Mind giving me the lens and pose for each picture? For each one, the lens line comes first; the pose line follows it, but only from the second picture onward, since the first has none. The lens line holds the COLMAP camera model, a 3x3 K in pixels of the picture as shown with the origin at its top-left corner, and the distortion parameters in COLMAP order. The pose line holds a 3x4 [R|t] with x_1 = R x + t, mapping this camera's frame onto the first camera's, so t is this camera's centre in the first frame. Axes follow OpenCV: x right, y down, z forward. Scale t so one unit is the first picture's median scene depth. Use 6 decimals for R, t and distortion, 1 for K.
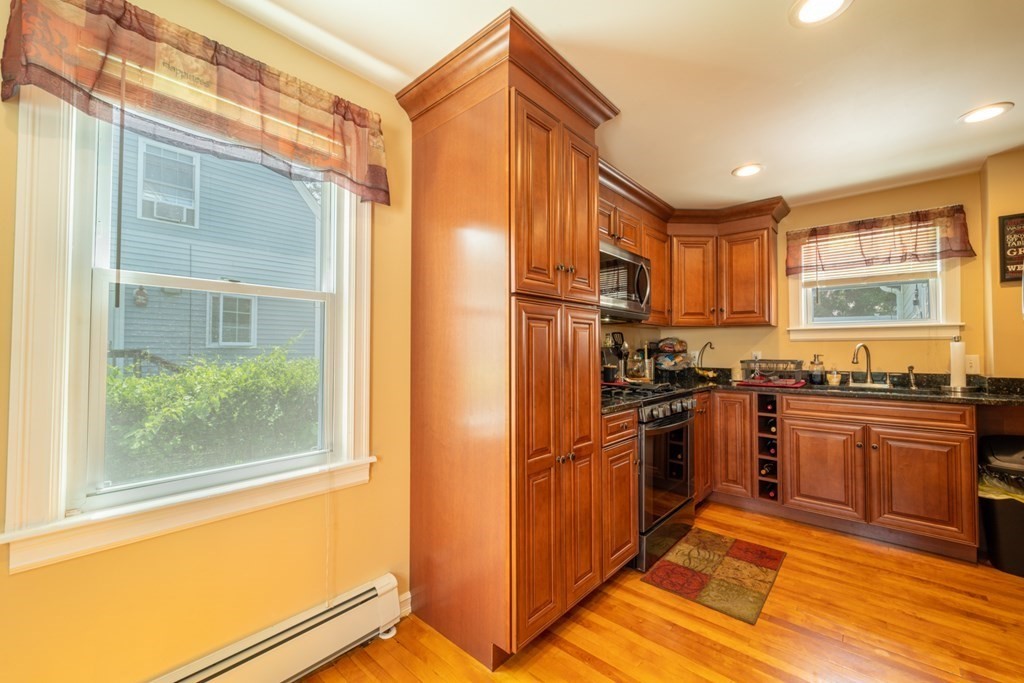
lens RADIAL K [[409.6, 0, 512.9], [0, 409.6, 342.7], [0, 0, 1]] dist [-0.002368, -0.000008]
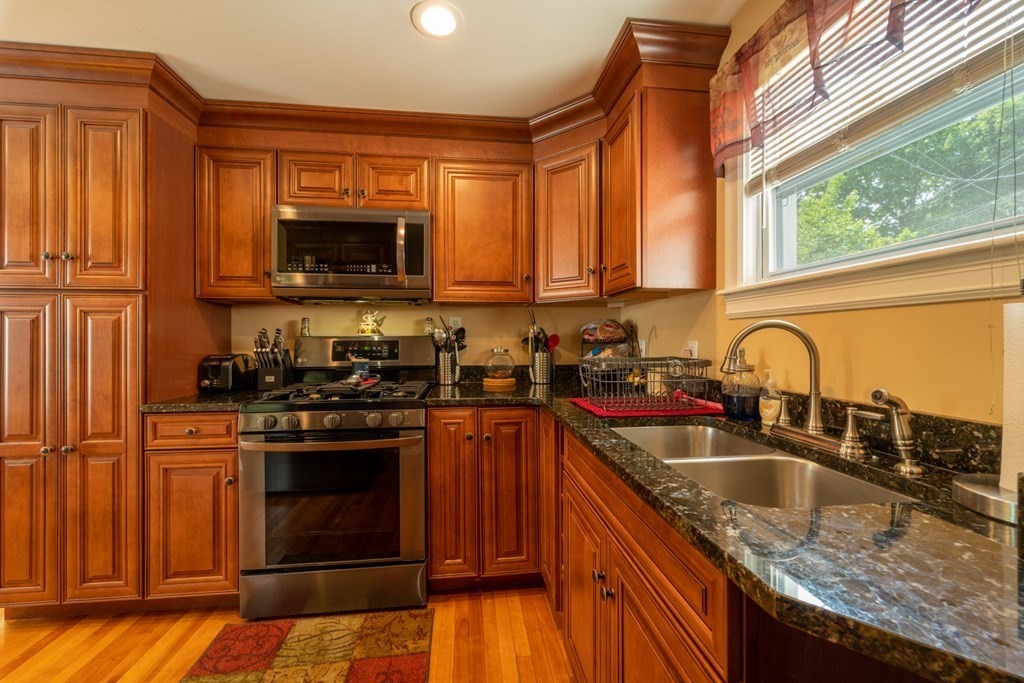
lens RADIAL K [[409.6, 0, 514.1], [0, 409.6, 338.9], [0, 0, 1]] dist [-0.002368, -0.000008]
pose [[0.752430, -0.003133, -0.658665, 1.120662], [0.016689, 0.999758, 0.014309, 0.011361], [0.658461, -0.021759, 0.752301, 0.687215]]
